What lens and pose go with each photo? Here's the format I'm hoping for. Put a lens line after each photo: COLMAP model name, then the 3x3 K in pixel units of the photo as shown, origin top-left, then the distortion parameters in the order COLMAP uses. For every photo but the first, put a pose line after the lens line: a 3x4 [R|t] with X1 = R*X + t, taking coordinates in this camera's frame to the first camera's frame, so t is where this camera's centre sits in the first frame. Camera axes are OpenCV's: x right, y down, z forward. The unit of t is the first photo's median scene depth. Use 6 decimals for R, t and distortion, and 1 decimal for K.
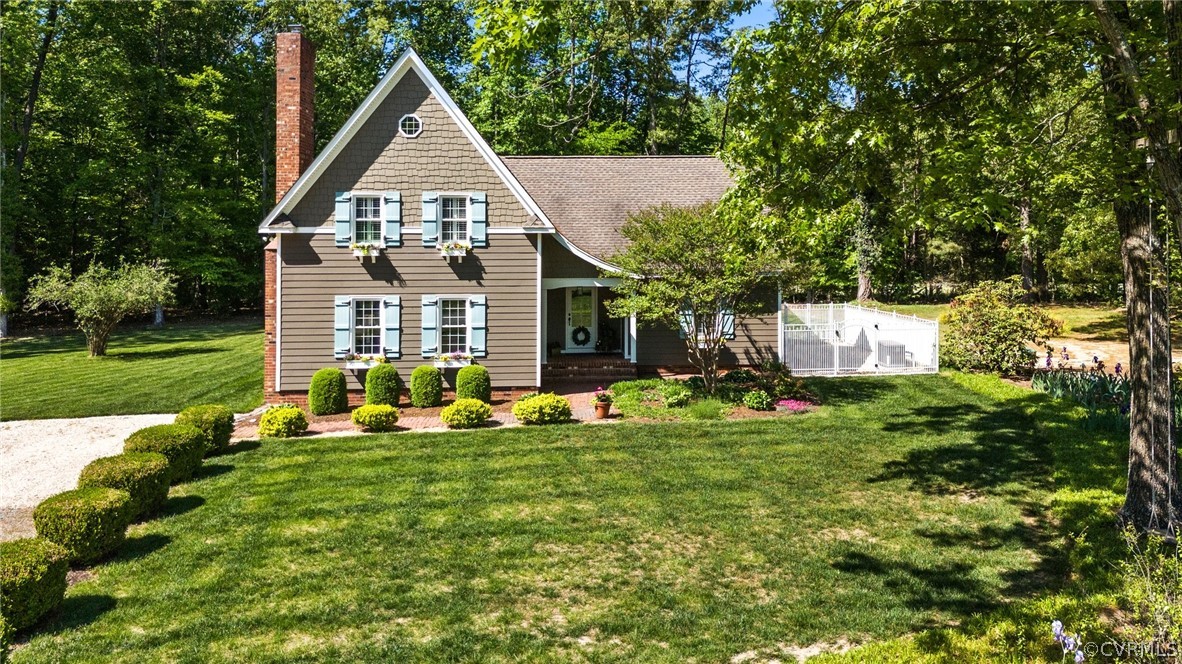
lens RADIAL K [[899.4, 0, 607.6], [0, 899.4, 215.2], [0, 0, 1]] dist [0.011769, 0.001858]
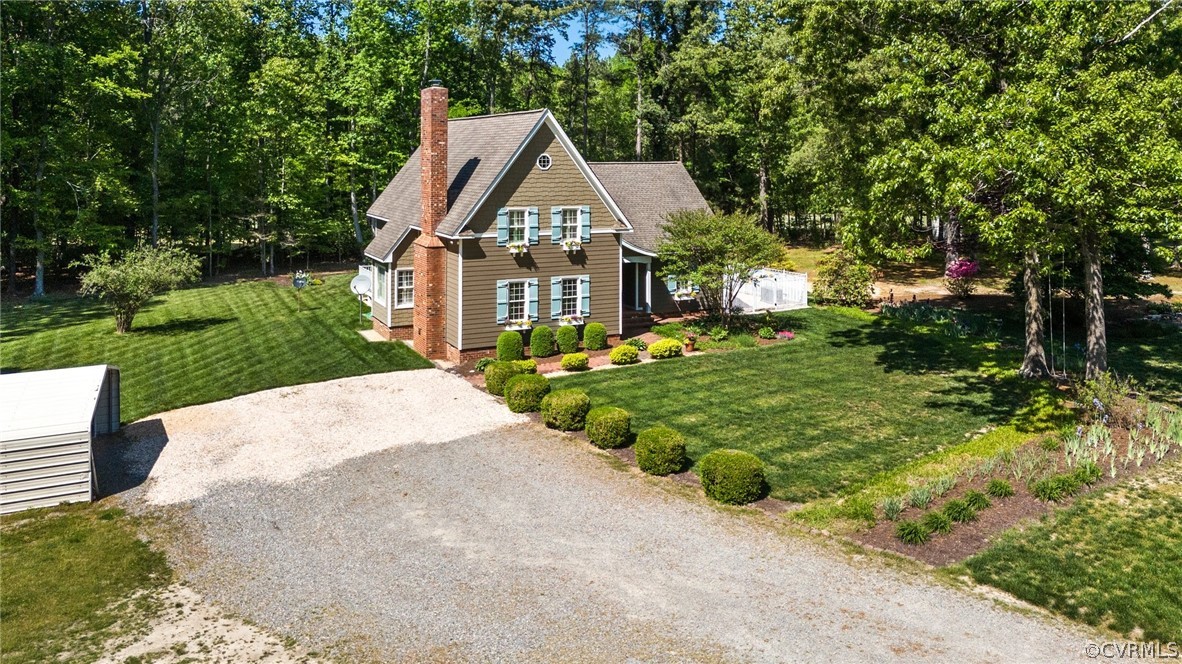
lens RADIAL K [[910.7, 0, 606.9], [0, 910.7, 138.3], [0, 0, 1]] dist [0.032204, -0.001149]
pose [[0.914891, 0.015561, 0.403402, -0.725724], [-0.018323, 0.999828, 0.002988, -0.143841], [-0.403286, -0.010125, 0.915018, -0.396372]]
